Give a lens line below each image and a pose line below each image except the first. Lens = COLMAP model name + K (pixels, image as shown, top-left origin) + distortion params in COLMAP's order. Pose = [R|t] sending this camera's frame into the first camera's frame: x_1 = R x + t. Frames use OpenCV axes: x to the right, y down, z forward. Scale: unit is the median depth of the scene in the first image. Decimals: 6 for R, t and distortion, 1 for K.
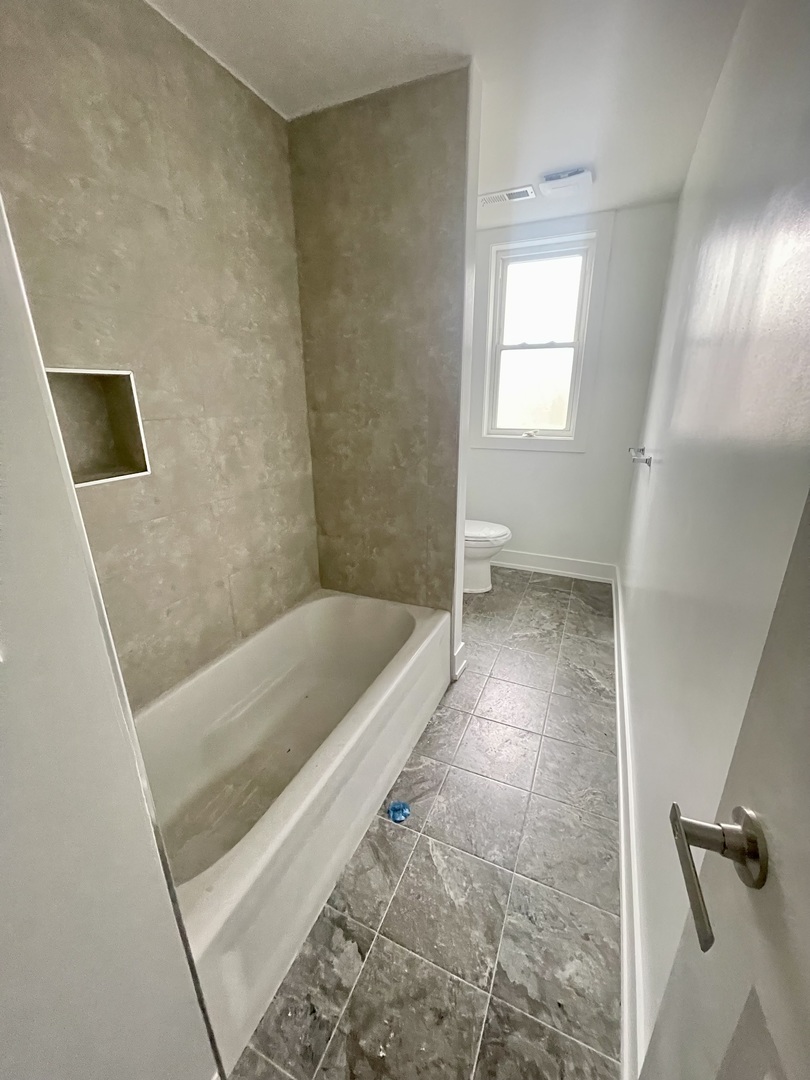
lens RADIAL K [[433.7, 0, 402.9], [0, 433.7, 537.9], [0, 0, 1]] dist [0.000605, 0.000179]
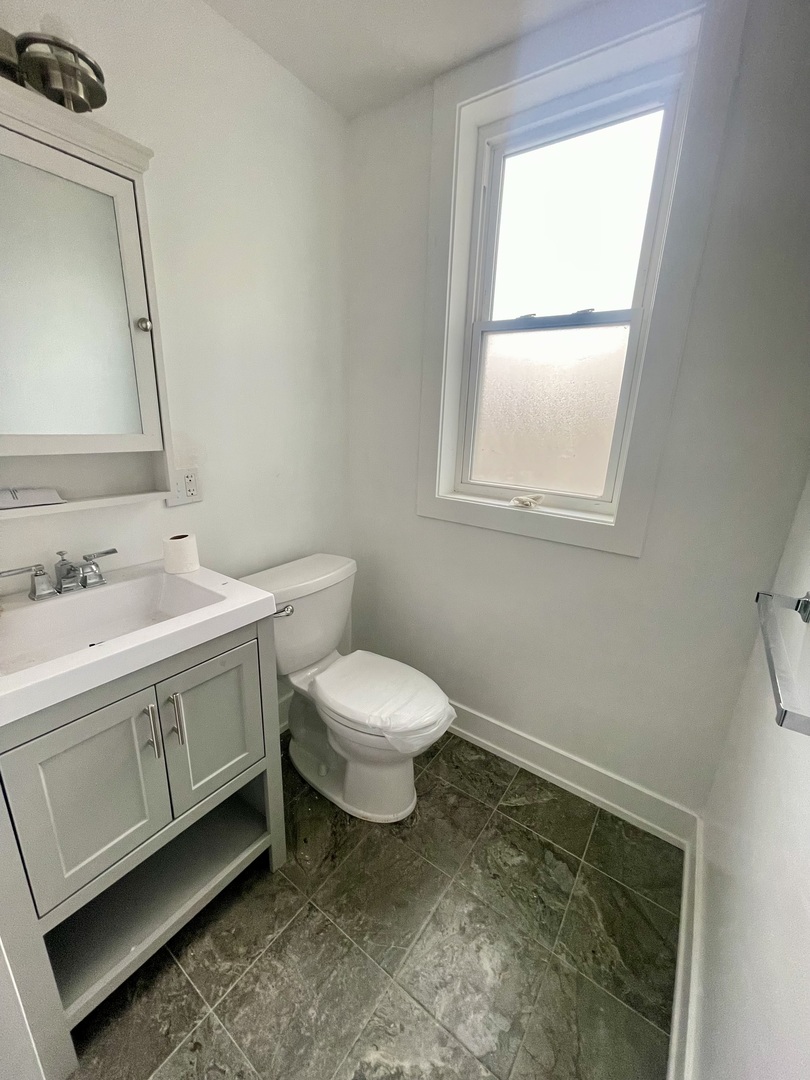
lens RADIAL K [[433.7, 0, 408.6], [0, 433.7, 542.1], [0, 0, 1]] dist [0.000605, 0.000179]
pose [[0.980880, 0.097402, -0.168485, 0.251813], [-0.104613, 0.993916, -0.034443, -0.164312], [0.164105, 0.051410, 0.985102, 0.505132]]
